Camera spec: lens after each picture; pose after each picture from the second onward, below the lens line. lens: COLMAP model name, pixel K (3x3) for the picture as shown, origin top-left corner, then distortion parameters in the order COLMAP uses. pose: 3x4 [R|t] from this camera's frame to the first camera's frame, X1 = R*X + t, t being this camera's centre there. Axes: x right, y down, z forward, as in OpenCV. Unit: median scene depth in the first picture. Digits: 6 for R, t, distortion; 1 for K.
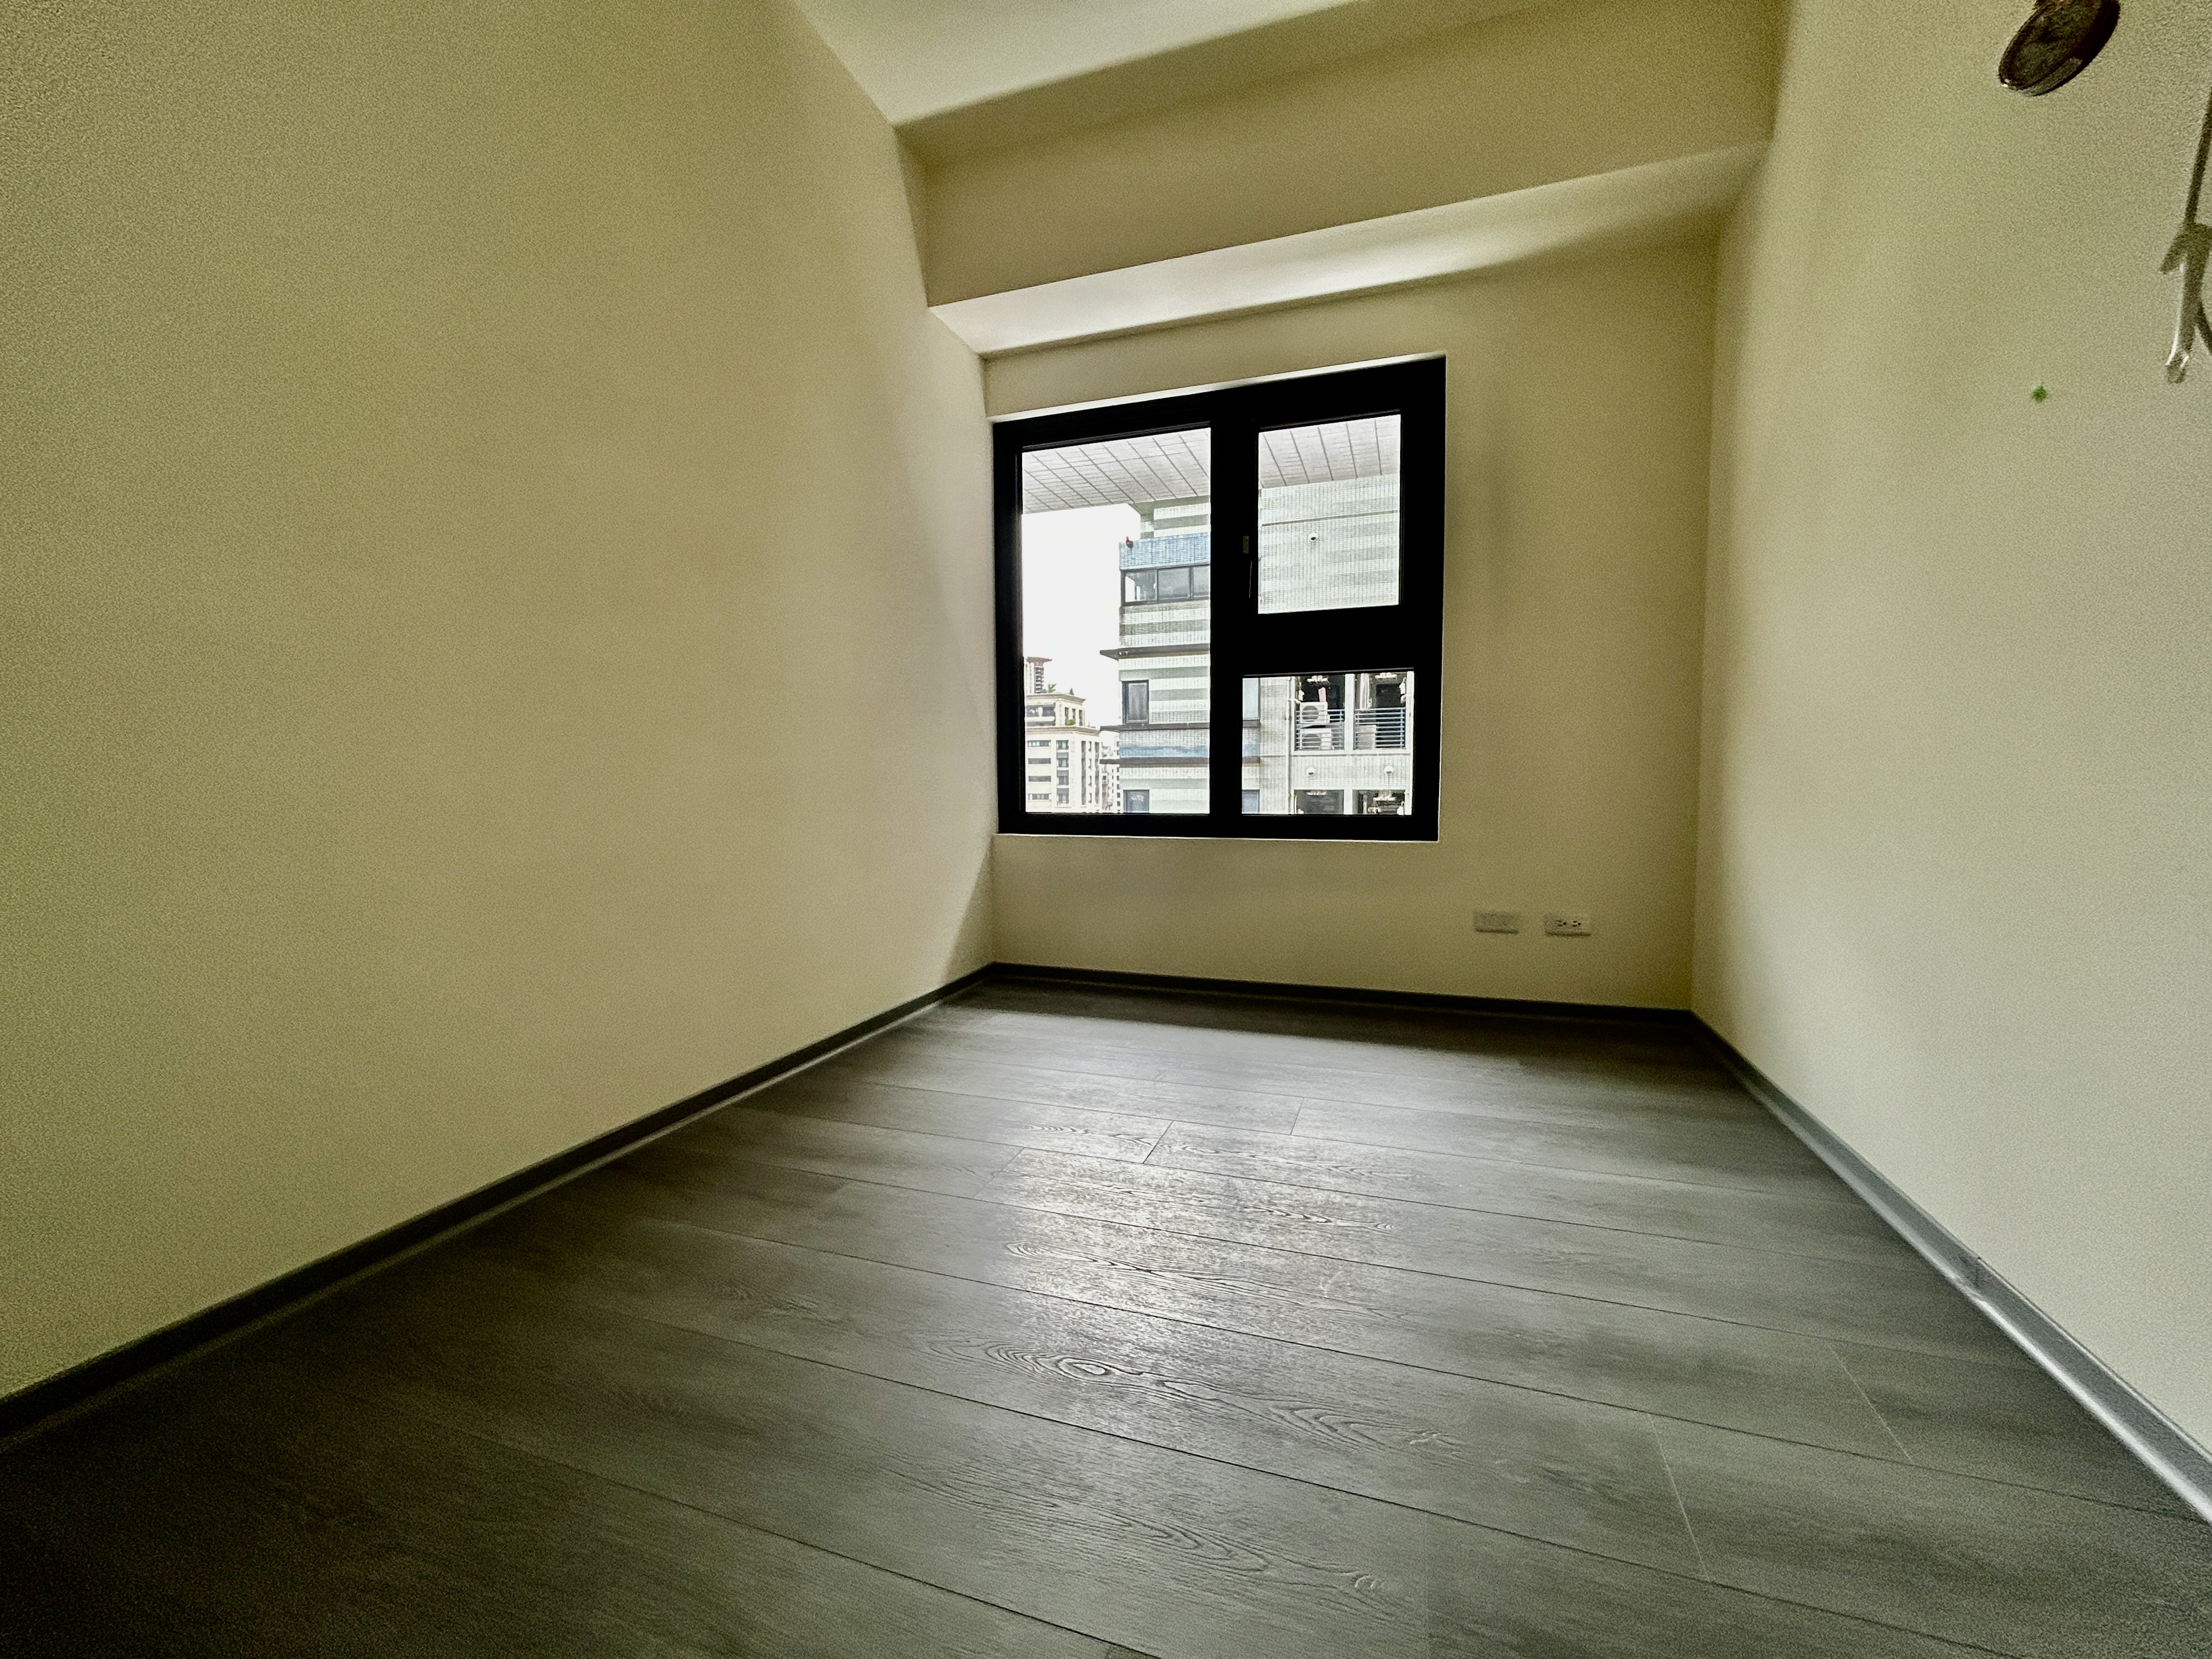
lens RADIAL K [[898.5, 0, 1085.8], [0, 898.5, 830.1], [0, 0, 1]] dist [0.003494, 0.000093]
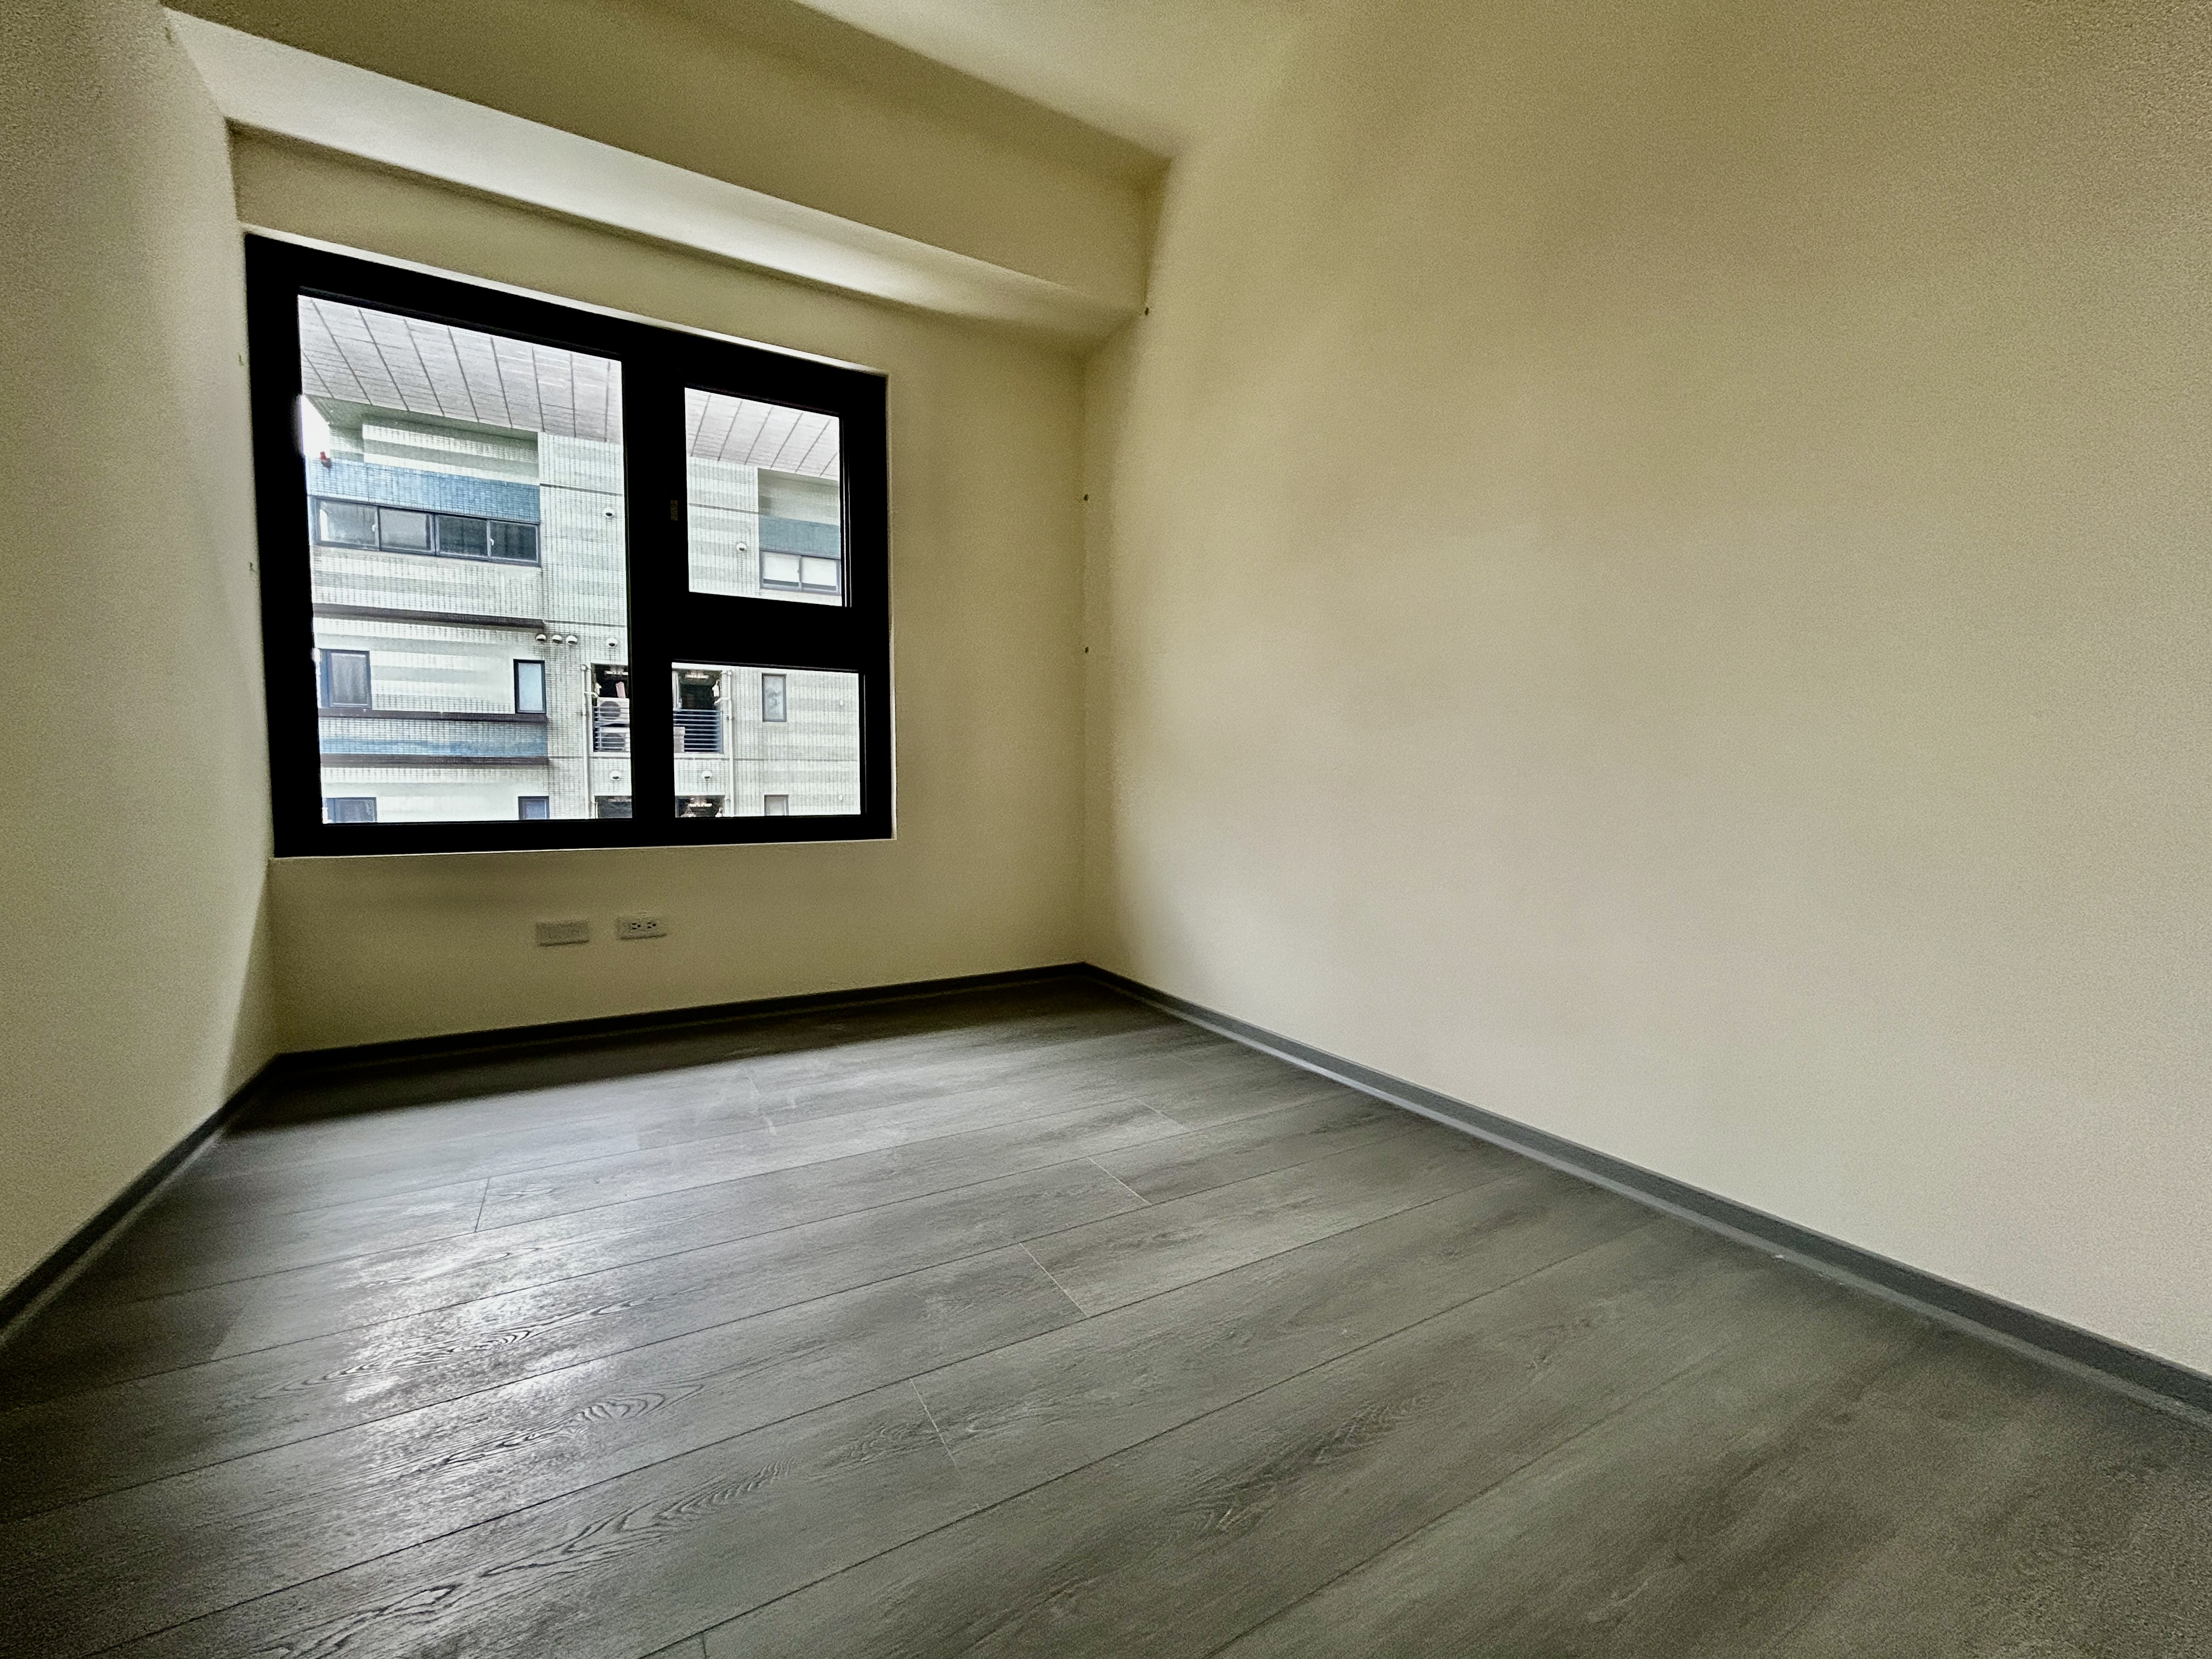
lens RADIAL K [[898.5, 0, 1111.1], [0, 898.5, 817.8], [0, 0, 1]] dist [0.003494, 0.000093]
pose [[0.660264, -0.025901, 0.750587, -0.187060], [0.044457, 0.999001, -0.004634, 0.004387], [-0.749717, 0.036428, 0.660756, 0.103144]]
